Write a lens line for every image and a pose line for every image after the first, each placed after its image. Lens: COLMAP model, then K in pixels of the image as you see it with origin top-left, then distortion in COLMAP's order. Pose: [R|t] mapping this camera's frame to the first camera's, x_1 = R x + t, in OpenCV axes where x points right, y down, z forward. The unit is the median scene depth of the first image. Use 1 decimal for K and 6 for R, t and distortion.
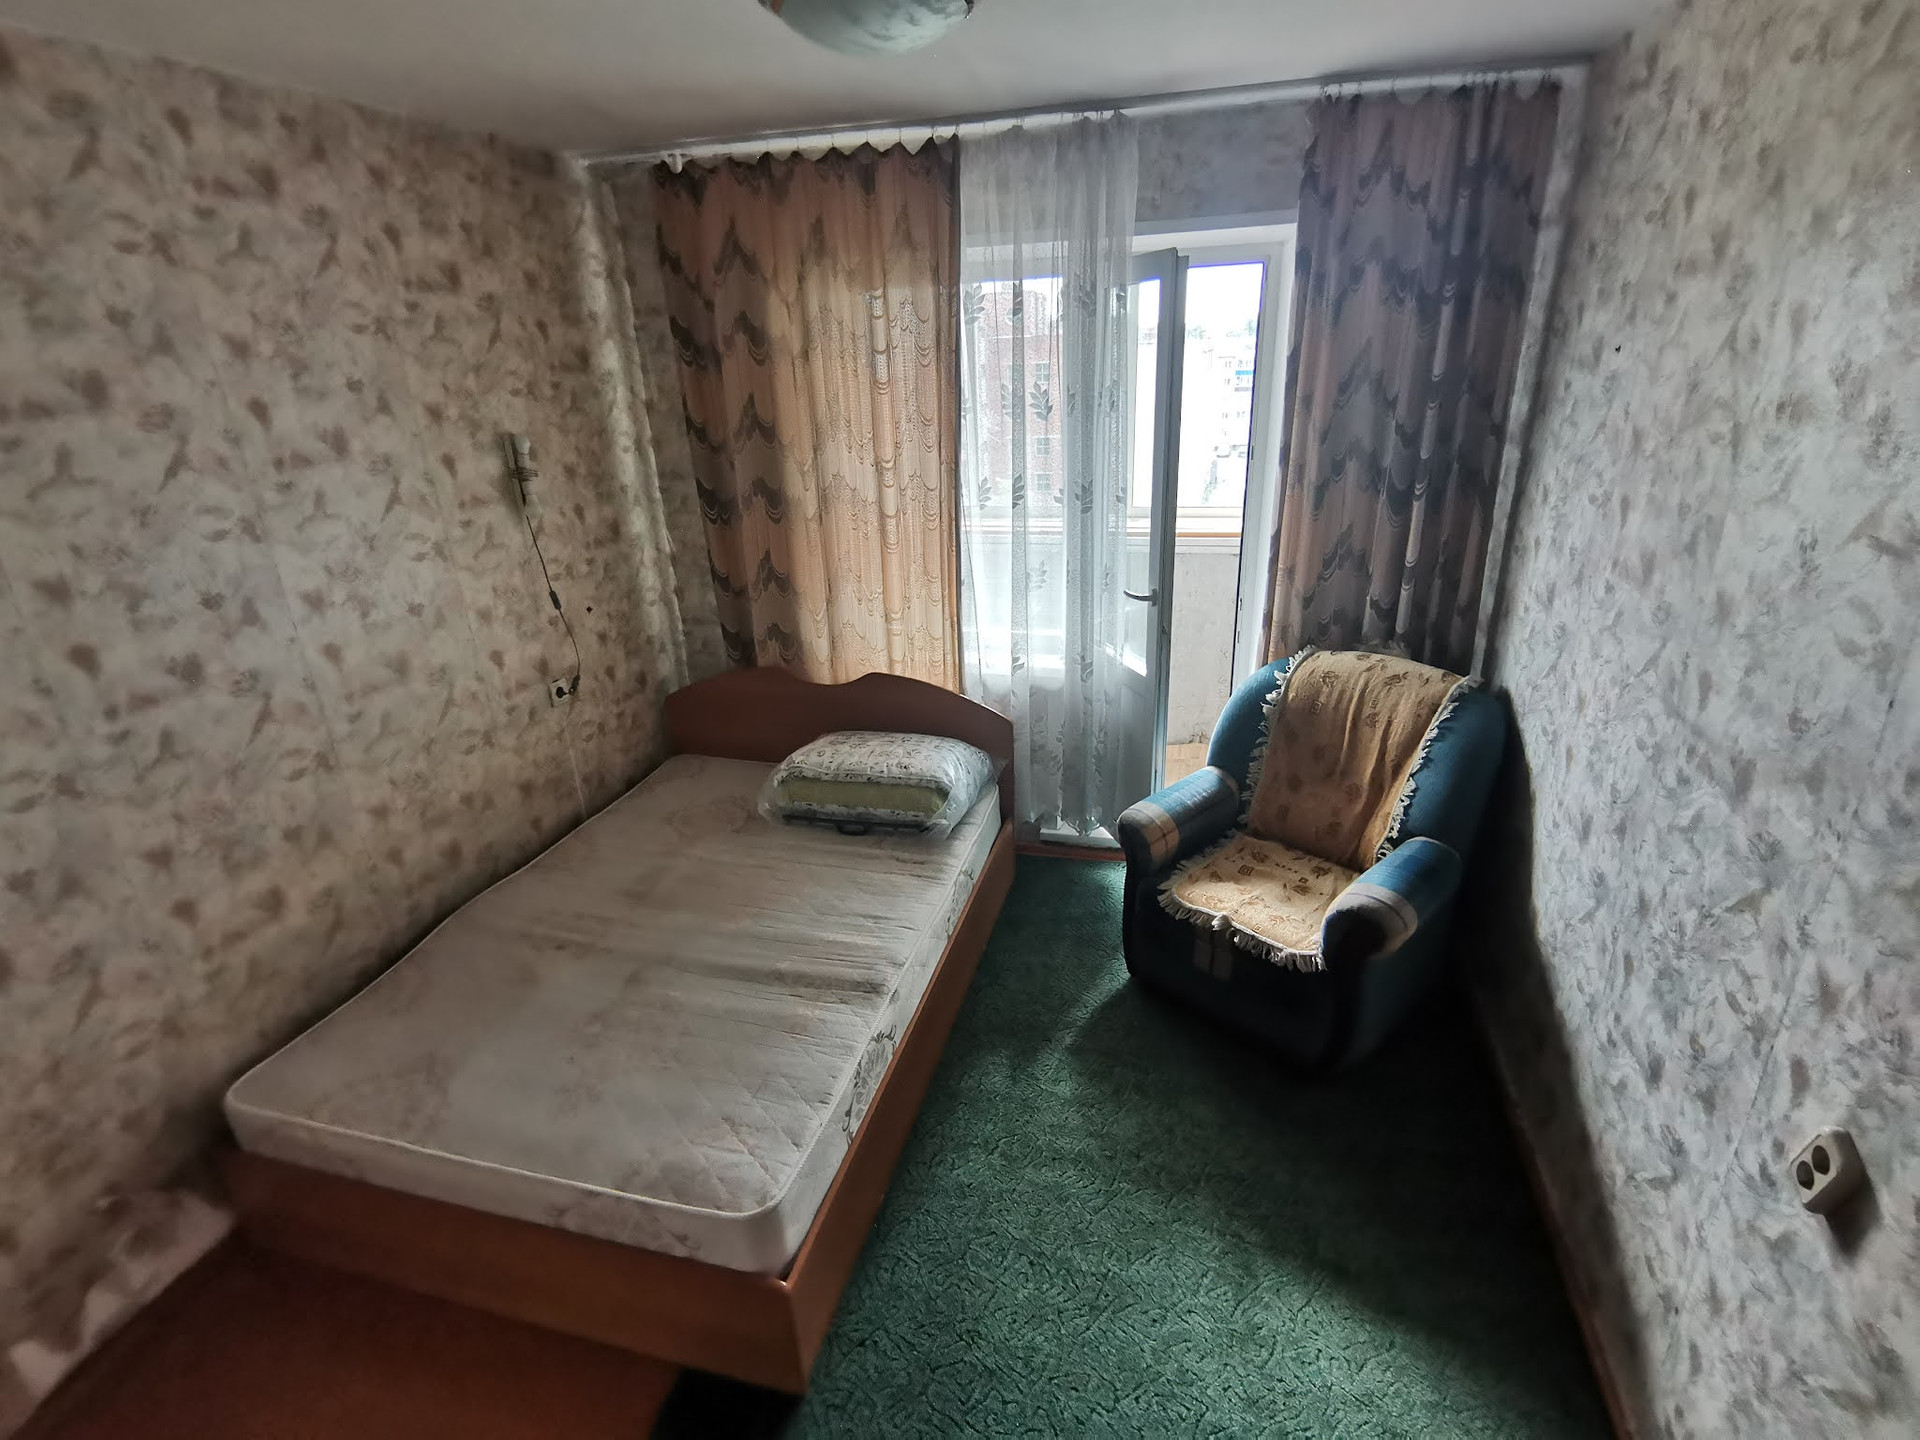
lens RADIAL K [[938.8, 0, 961.6], [0, 938.8, 724.9], [0, 0, 1]] dist [-0.003367, -0.008773]
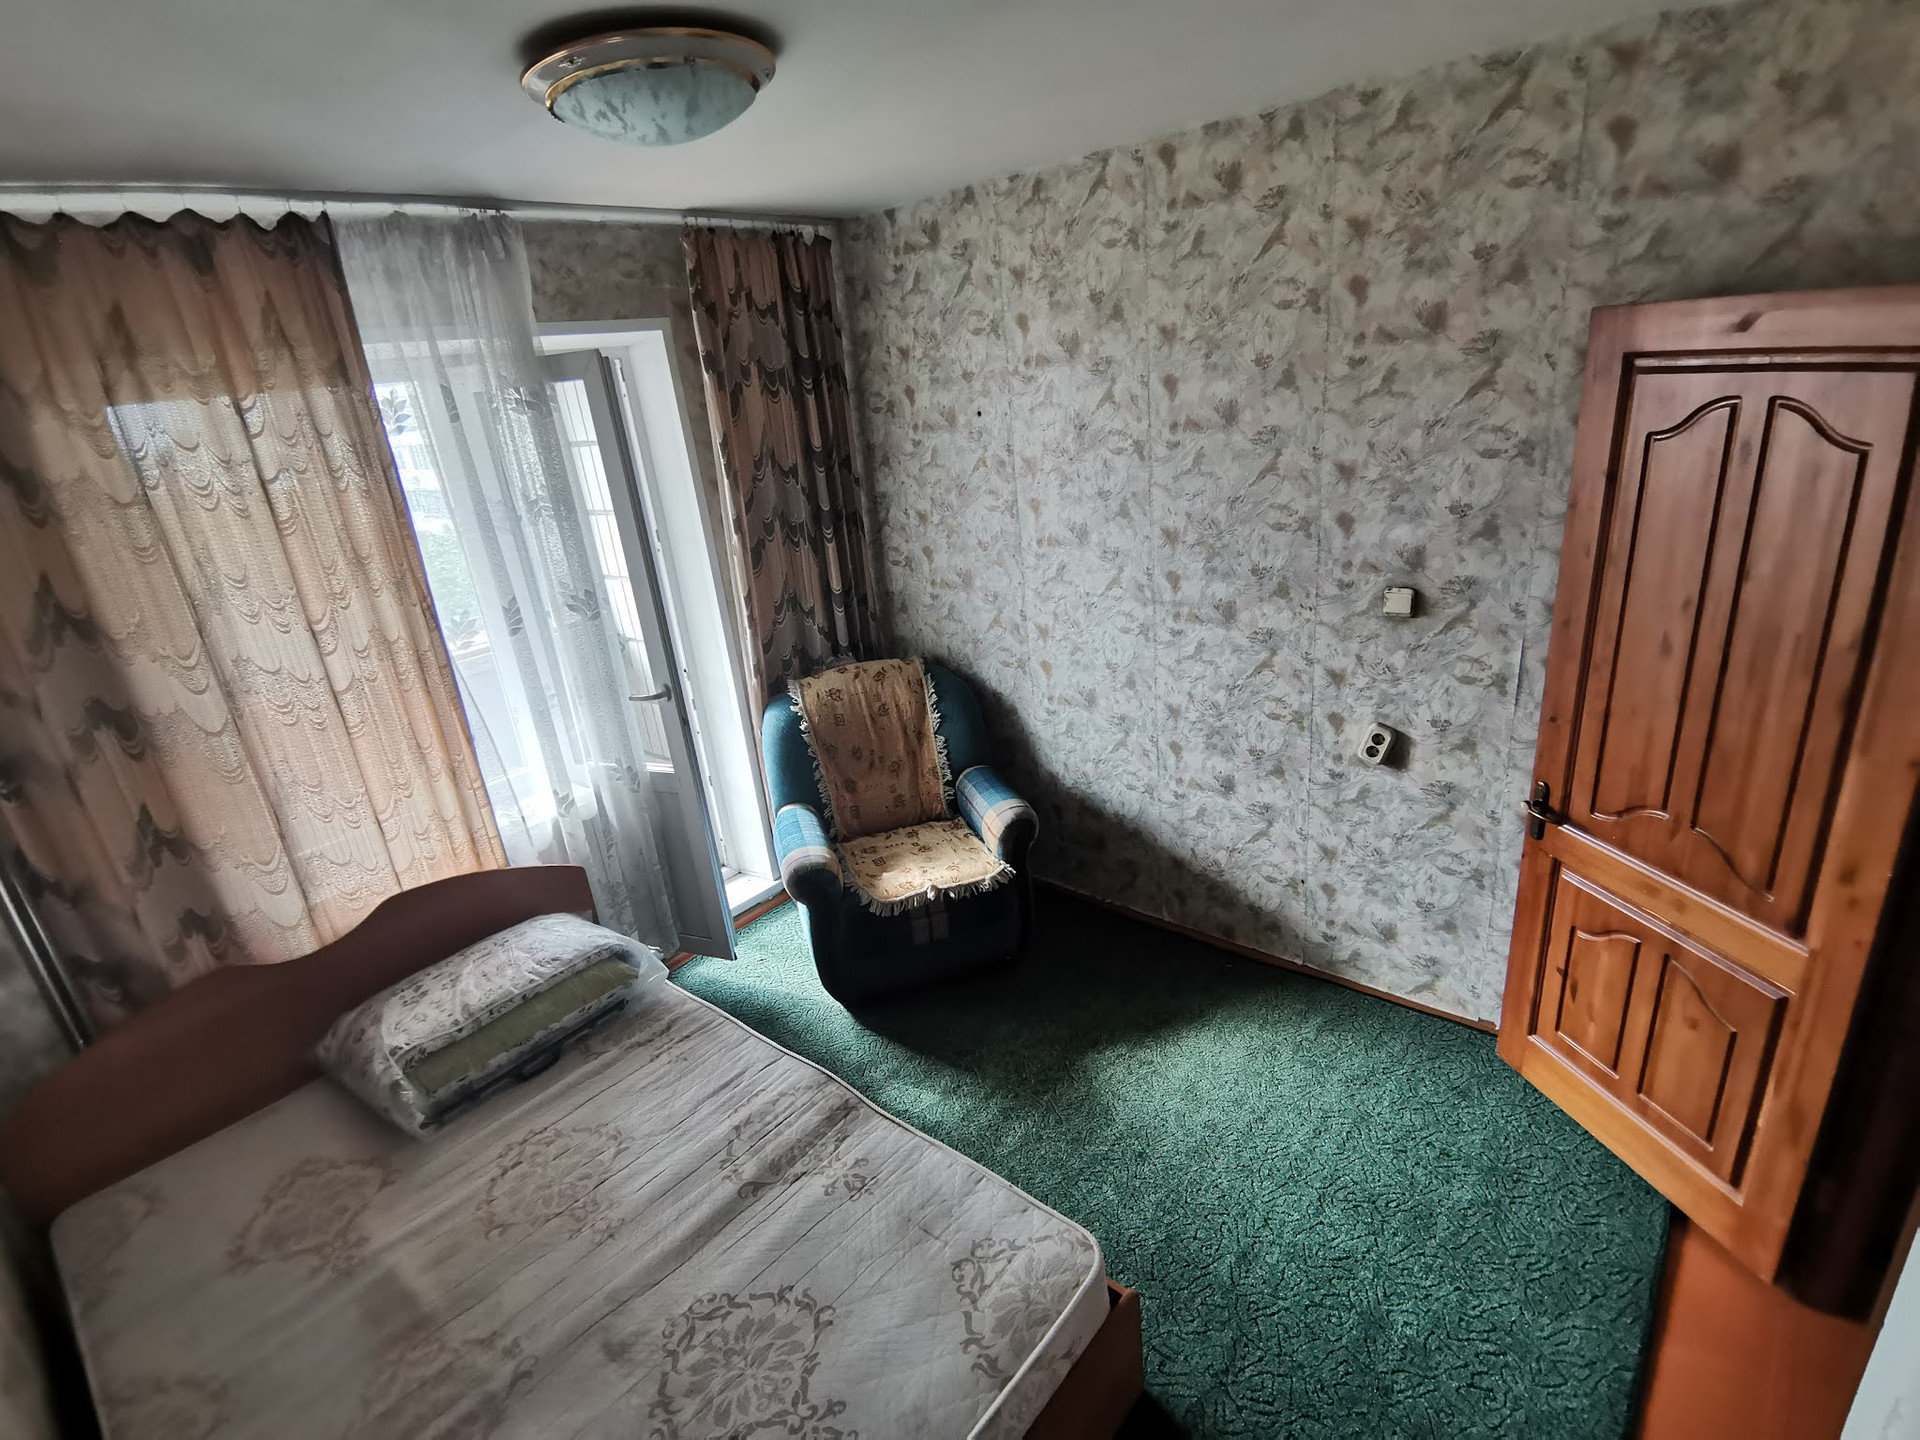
lens RADIAL K [[938.8, 0, 969.9], [0, 938.8, 719.8], [0, 0, 1]] dist [-0.003367, -0.008773]
pose [[0.427888, -0.319771, 0.845375, -0.574044], [0.407125, 0.903251, 0.135596, -0.115377], [-0.806945, 0.286154, 0.516677, 0.254937]]
